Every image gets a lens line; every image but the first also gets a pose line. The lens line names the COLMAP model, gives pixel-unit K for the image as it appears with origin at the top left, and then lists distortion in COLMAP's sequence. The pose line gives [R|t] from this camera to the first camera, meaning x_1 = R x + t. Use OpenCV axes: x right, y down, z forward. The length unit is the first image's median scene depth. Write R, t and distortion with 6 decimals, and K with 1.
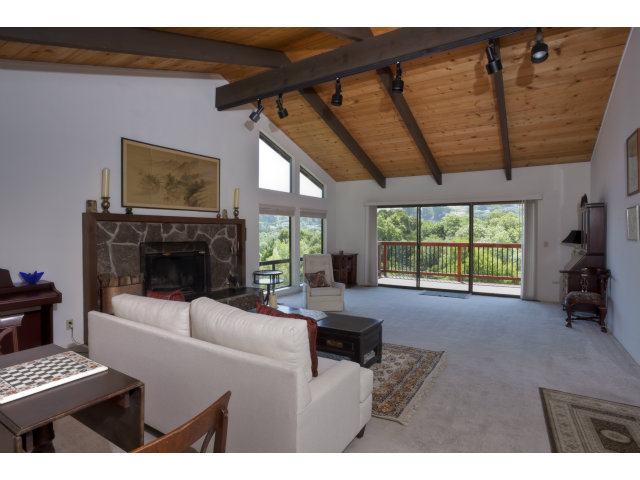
lens RADIAL K [[338.7, 0, 316.5], [0, 338.7, 241.1], [0, 0, 1]] dist [-0.051414, 0.000718]
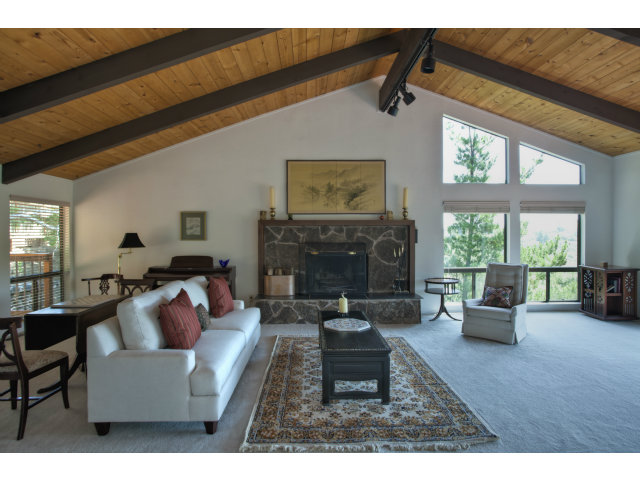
lens RADIAL K [[356.9, 0, 318.4], [0, 356.9, 237.1], [0, 0, 1]] dist [-0.043392, 0.000638]
pose [[0.556676, 0.004560, -0.830717, 0.544026], [-0.019709, 0.999776, -0.007719, -0.006499], [0.830496, 0.020669, 0.556641, 0.298773]]
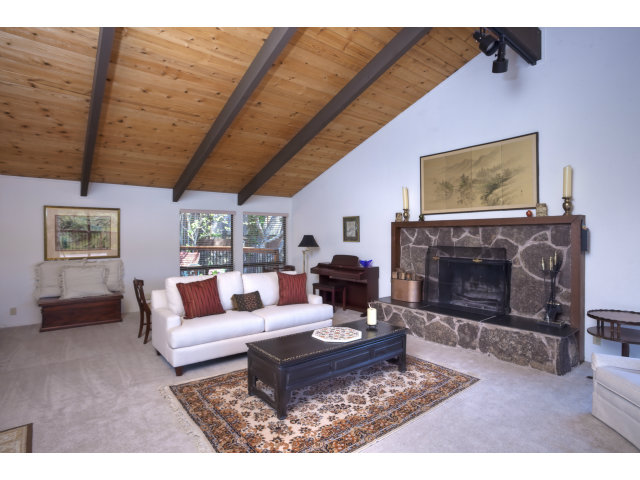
lens RADIAL K [[338.7, 0, 316.2], [0, 338.7, 238.0], [0, 0, 1]] dist [-0.051414, 0.000718]
pose [[-0.337268, 0.007202, -0.941381, 0.590813], [-0.022931, 0.999611, 0.015863, -0.027979], [0.941129, 0.026937, -0.336971, 0.927391]]
